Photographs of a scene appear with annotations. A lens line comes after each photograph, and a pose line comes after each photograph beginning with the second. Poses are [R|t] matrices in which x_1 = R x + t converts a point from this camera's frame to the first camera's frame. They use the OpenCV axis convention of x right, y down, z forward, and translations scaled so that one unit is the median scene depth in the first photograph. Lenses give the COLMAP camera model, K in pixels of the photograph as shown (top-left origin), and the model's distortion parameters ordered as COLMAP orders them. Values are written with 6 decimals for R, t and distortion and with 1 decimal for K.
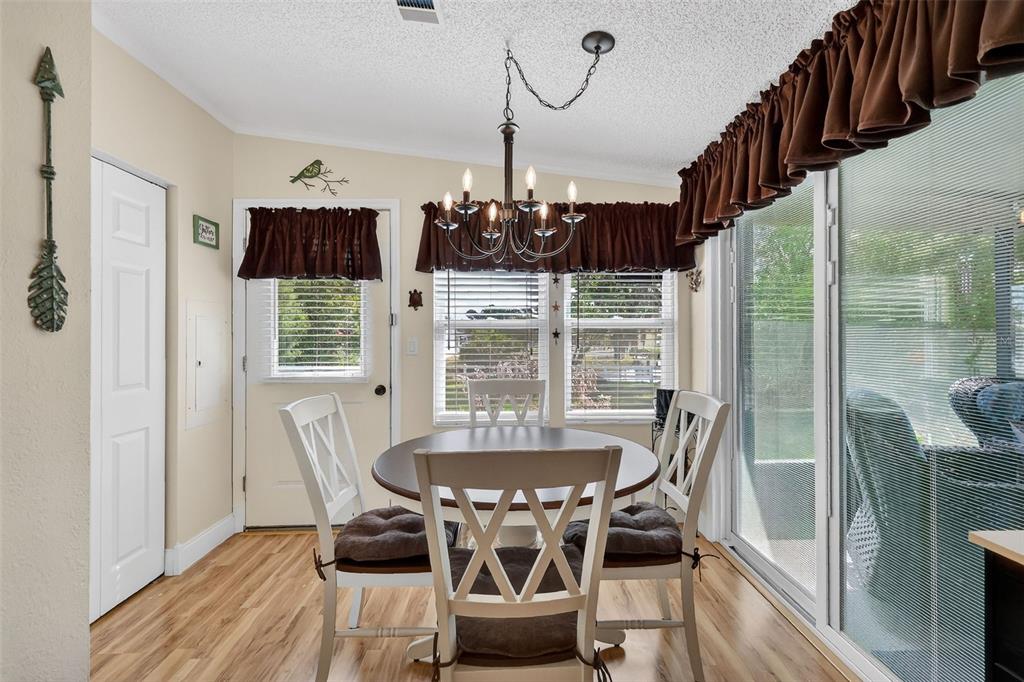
lens RADIAL K [[453.1, 0, 515.2], [0, 453.1, 335.7], [0, 0, 1]] dist [0.004619, 0.000915]
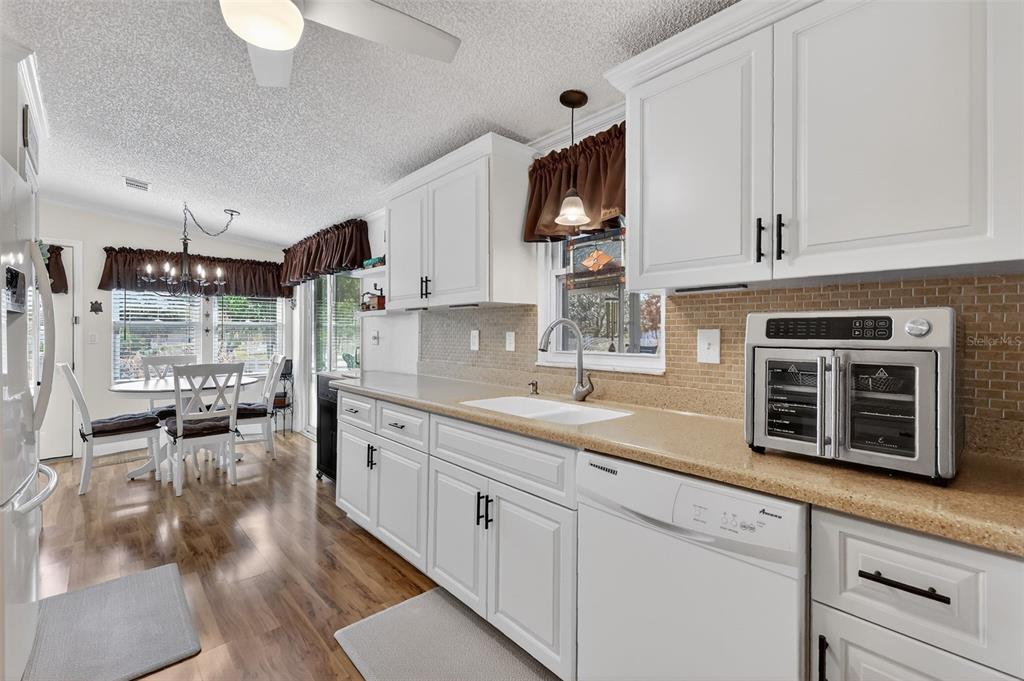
lens RADIAL K [[453.1, 0, 519.9], [0, 453.1, 343.2], [0, 0, 1]] dist [0.004619, 0.000915]
pose [[0.752633, -0.008163, 0.658390, -0.160932], [-0.009642, 0.999679, 0.023417, -0.008097], [-0.658370, -0.023972, 0.752313, -1.139941]]
